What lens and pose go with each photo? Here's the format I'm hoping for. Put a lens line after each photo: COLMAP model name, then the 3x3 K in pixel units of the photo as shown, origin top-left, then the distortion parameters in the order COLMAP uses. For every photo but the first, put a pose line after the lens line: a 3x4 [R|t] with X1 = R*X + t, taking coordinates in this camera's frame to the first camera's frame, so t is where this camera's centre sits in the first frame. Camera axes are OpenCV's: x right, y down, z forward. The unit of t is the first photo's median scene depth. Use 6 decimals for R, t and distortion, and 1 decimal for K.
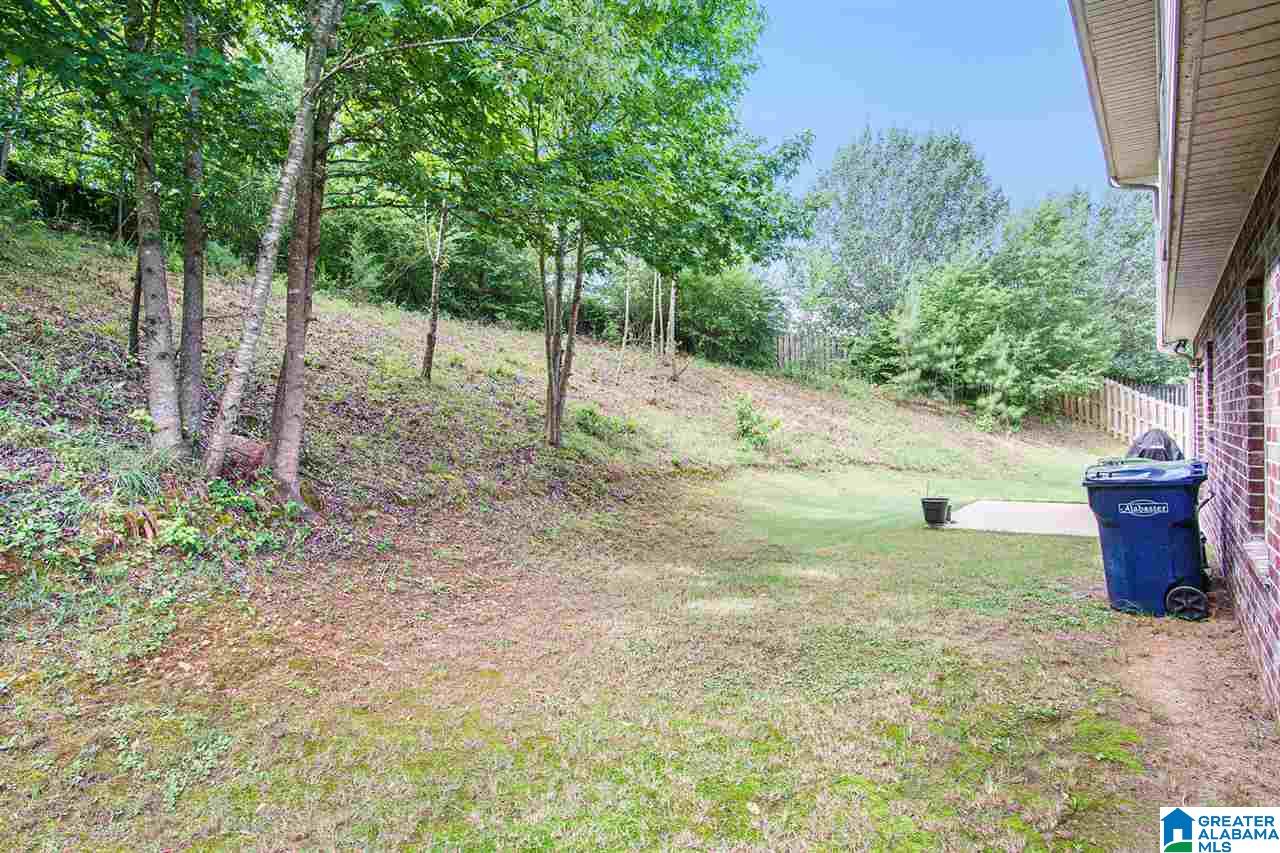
lens RADIAL K [[697.3, 0, 626.7], [0, 697.3, 422.8], [0, 0, 1]] dist [-0.038444, -0.002131]
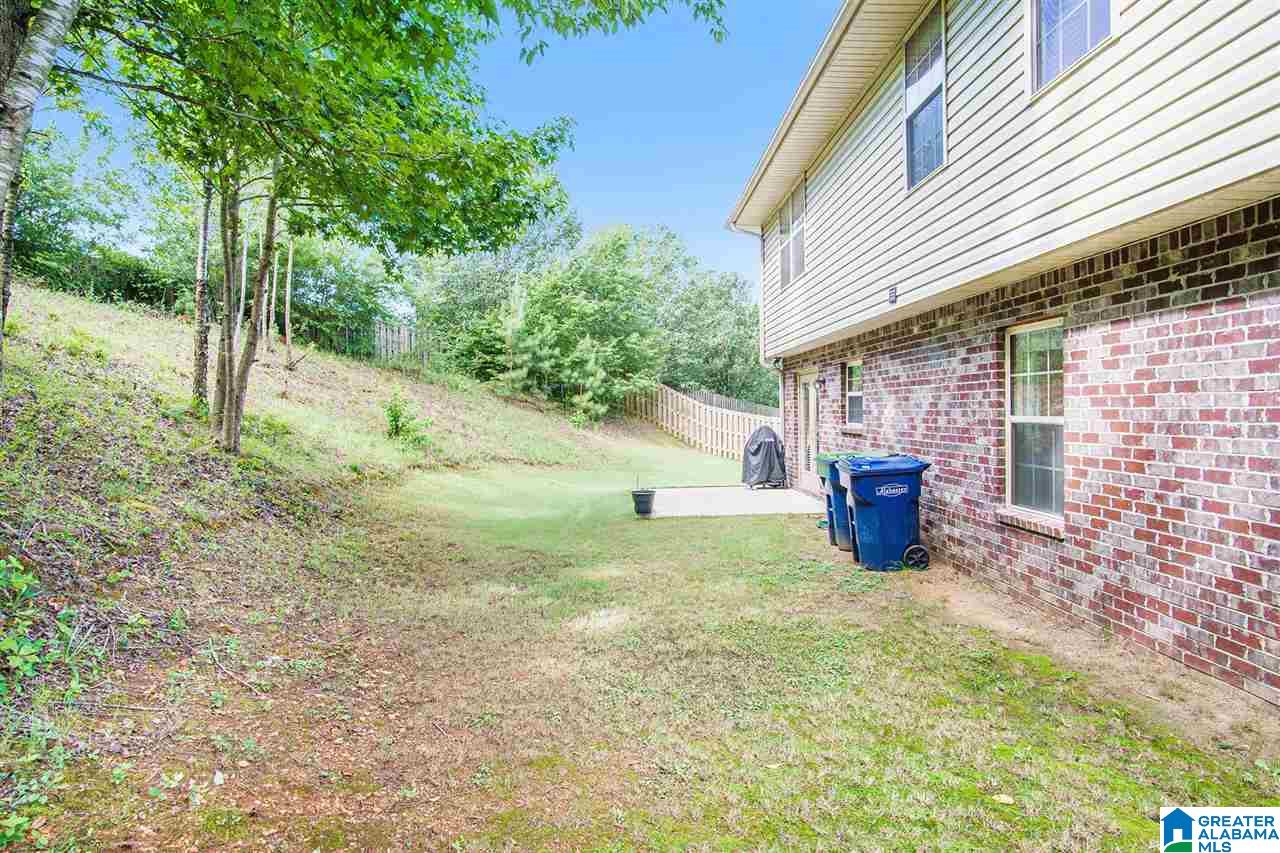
lens RADIAL K [[697.3, 0, 641.6], [0, 697.3, 421.1], [0, 0, 1]] dist [-0.038444, -0.002131]
pose [[0.773479, -0.002291, 0.633817, -0.113405], [-0.002491, 0.999975, 0.006654, -0.003844], [-0.633817, -0.006726, 0.773454, 0.065886]]
